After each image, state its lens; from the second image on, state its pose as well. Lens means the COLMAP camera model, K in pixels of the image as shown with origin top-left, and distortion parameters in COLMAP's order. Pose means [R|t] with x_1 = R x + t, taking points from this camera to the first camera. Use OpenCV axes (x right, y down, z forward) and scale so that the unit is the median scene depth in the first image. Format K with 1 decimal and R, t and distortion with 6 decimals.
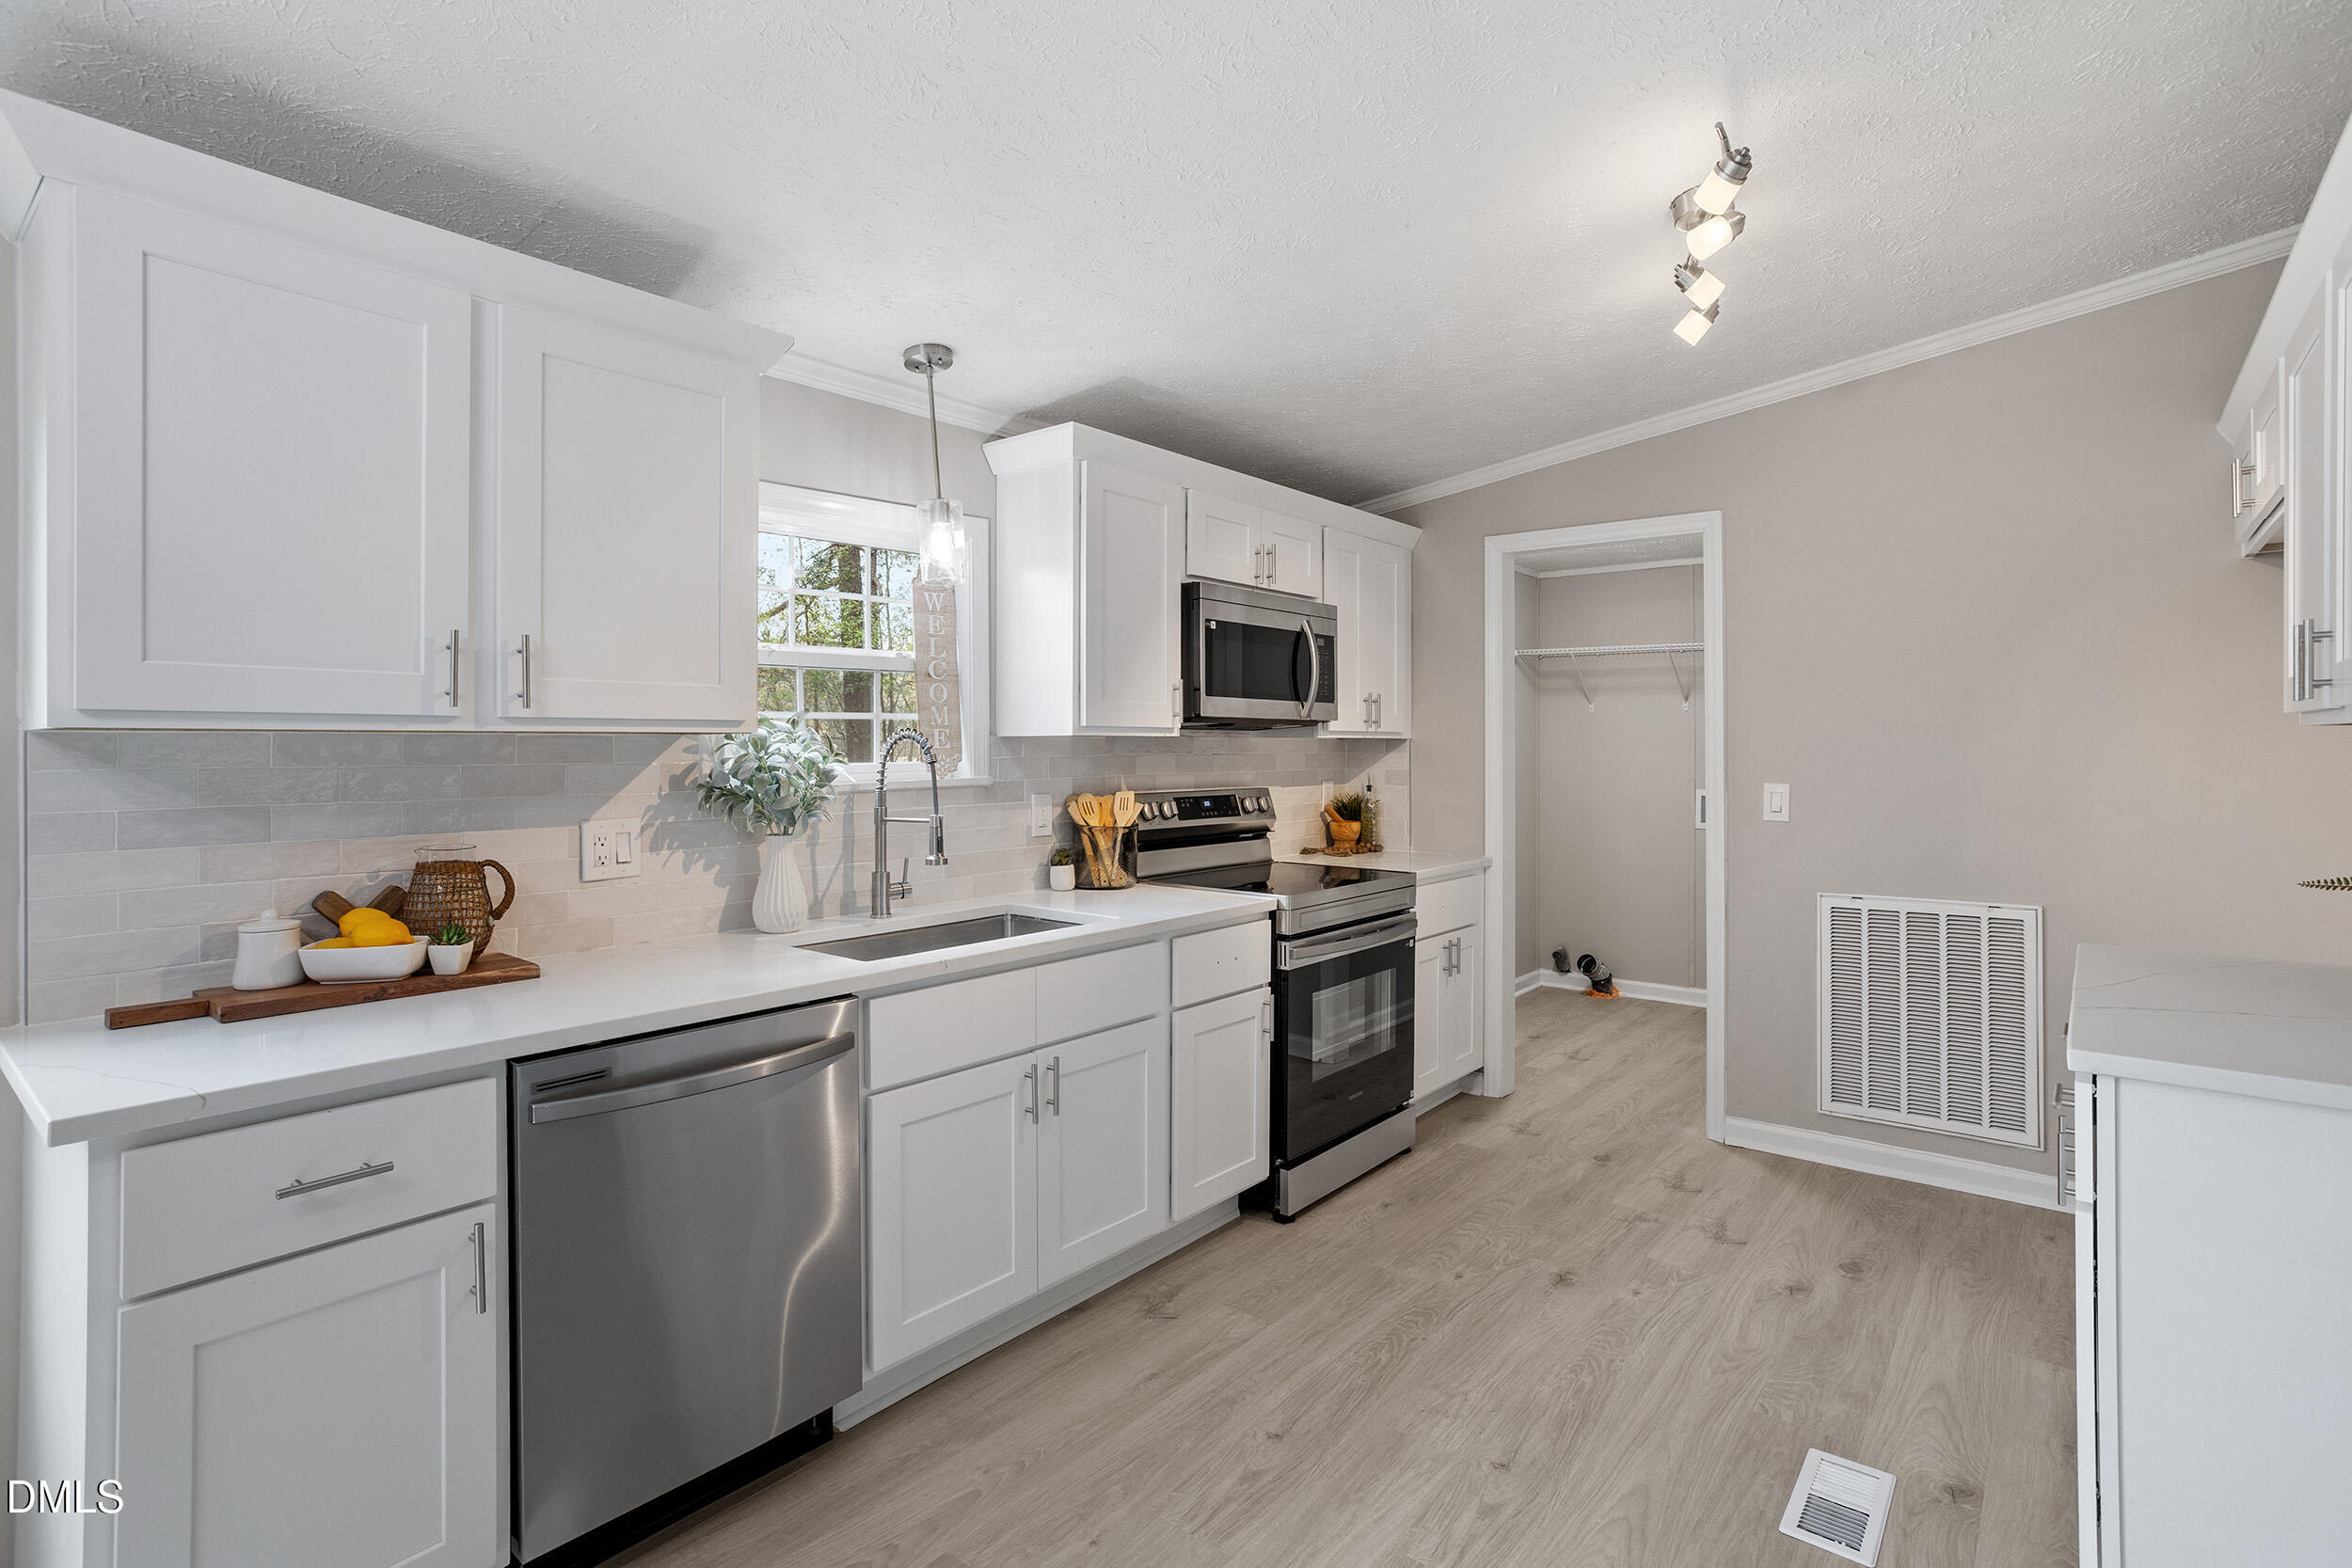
lens RADIAL K [[1127.8, 0, 1117.4], [0, 1127.8, 738.3], [0, 0, 1]] dist [-0.047164, 0.022144]
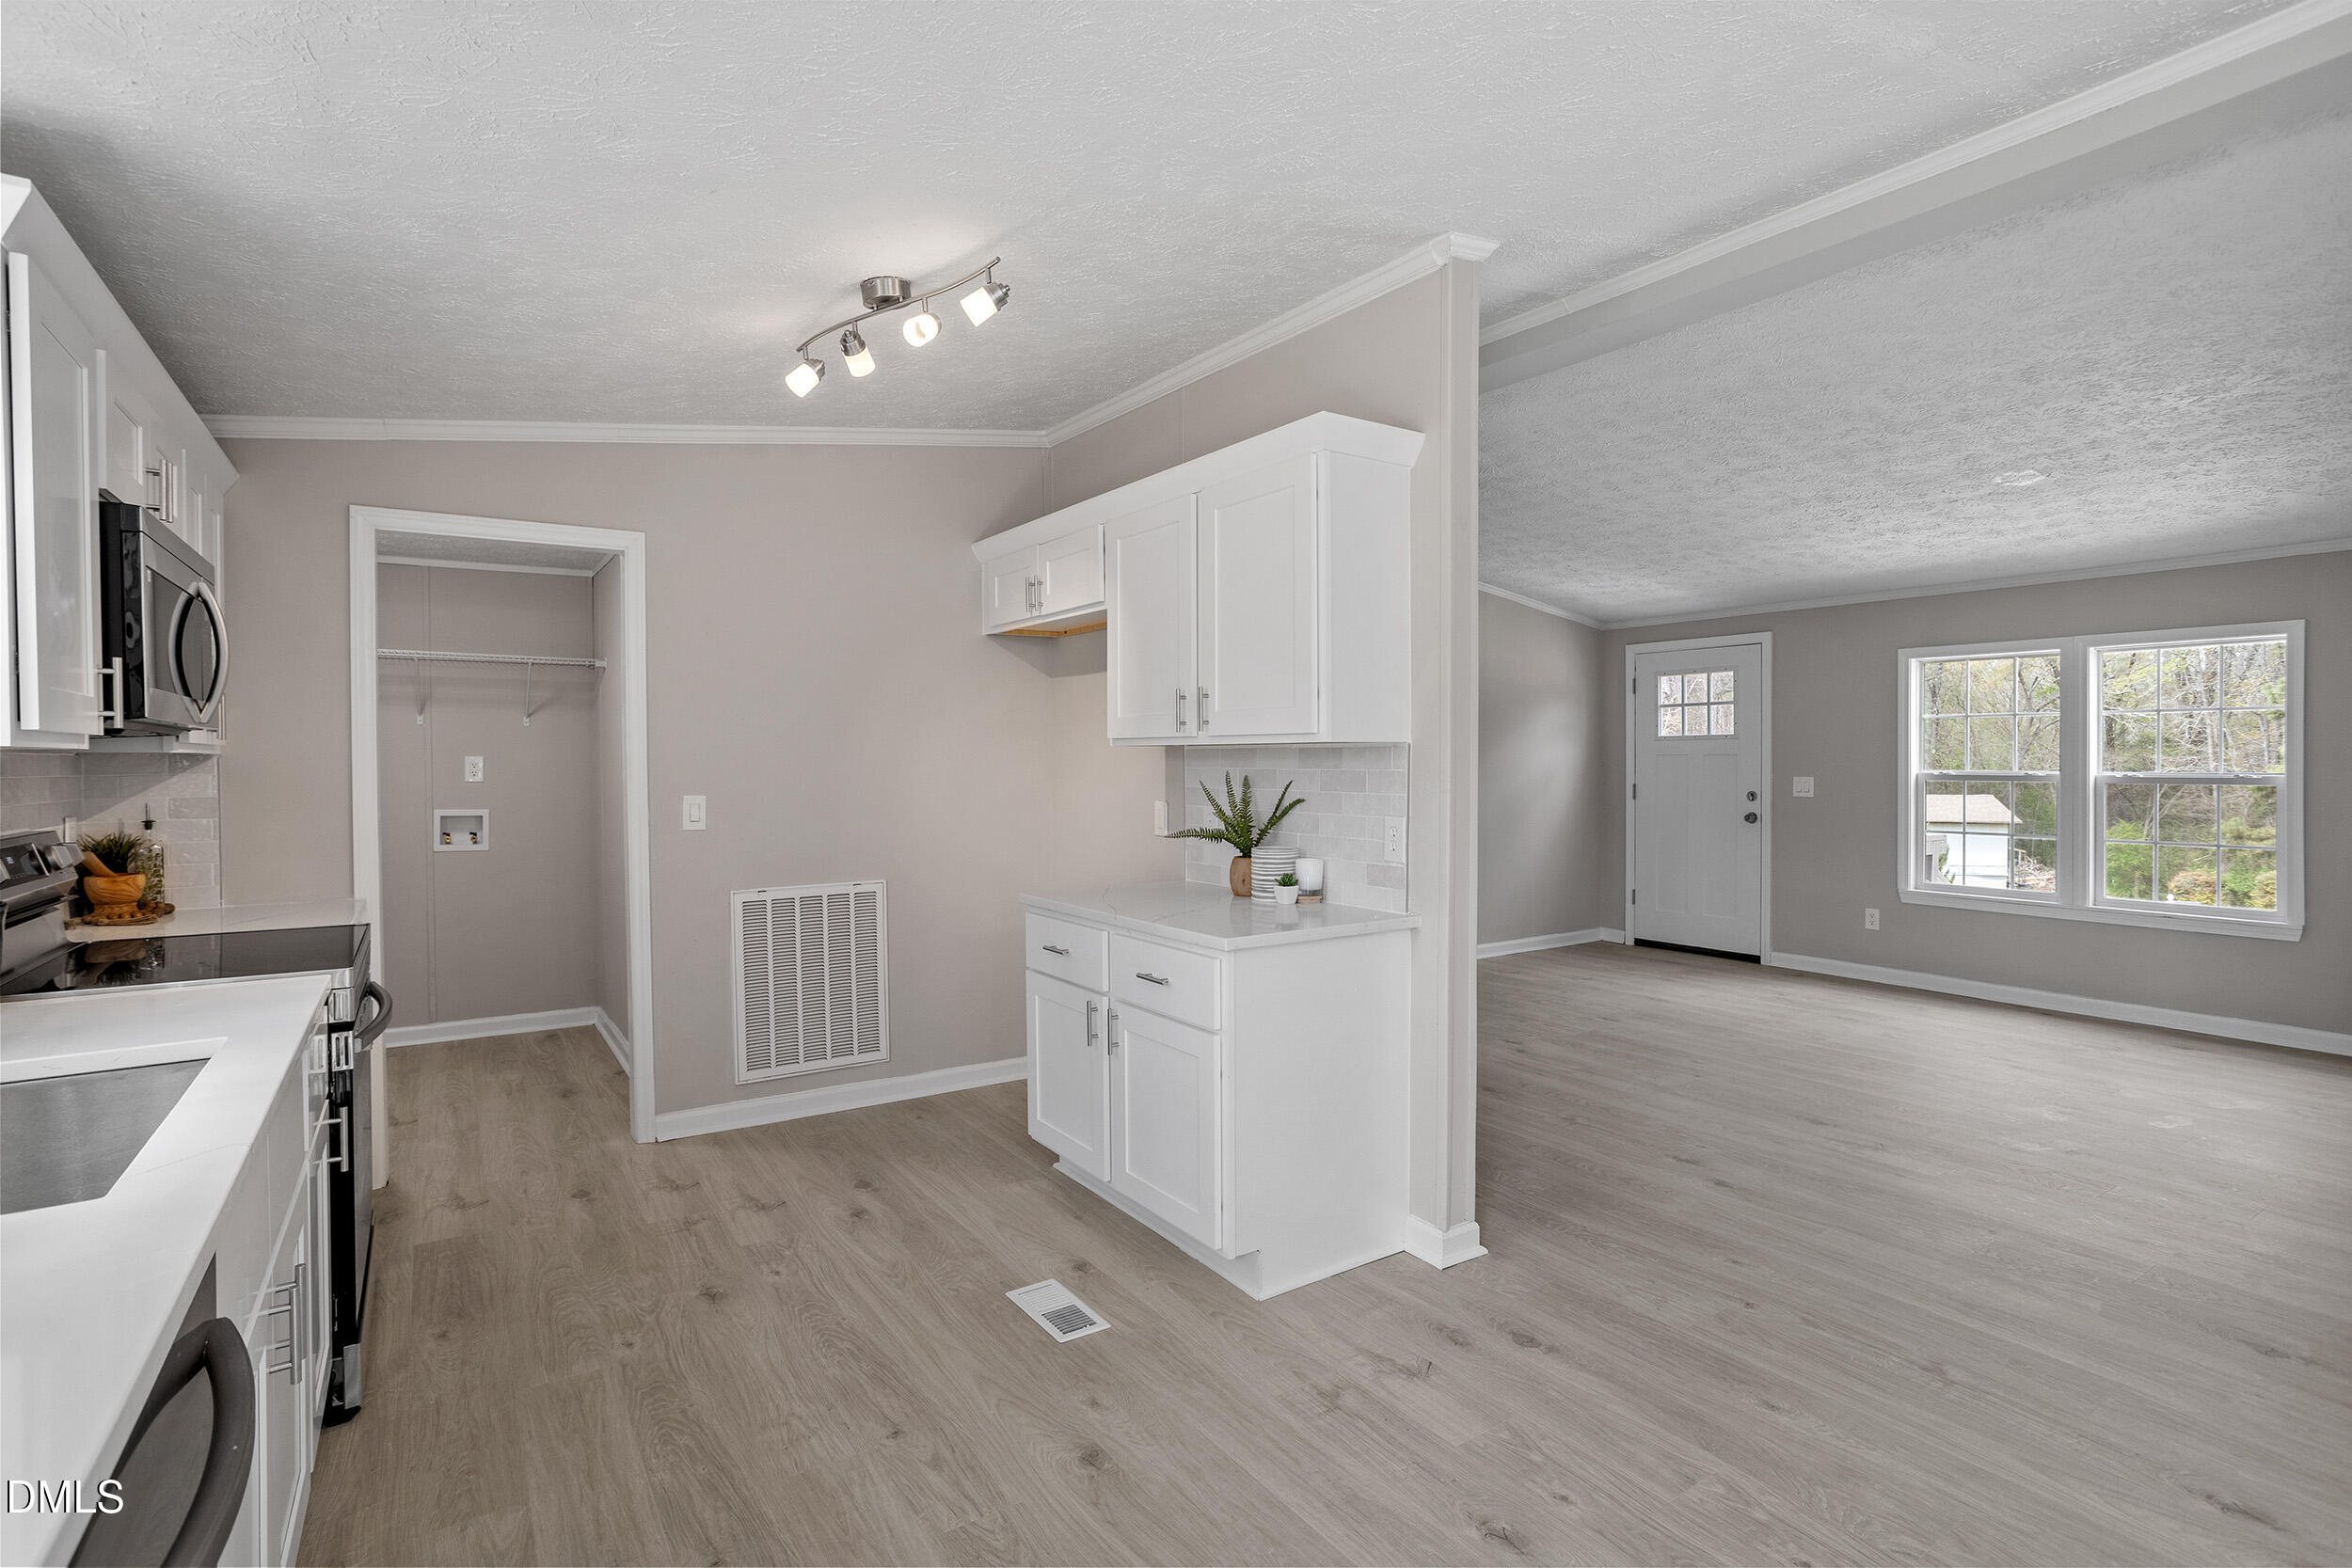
lens RADIAL K [[1141.8, 0, 1170.0], [0, 1141.8, 774.4], [0, 0, 1]] dist [-0.047687, 0.028024]
pose [[0.278679, -0.016336, 0.960245, -0.399153], [-0.000588, 0.999852, 0.017181, 0.000834], [-0.960384, -0.005352, 0.278628, 0.289591]]
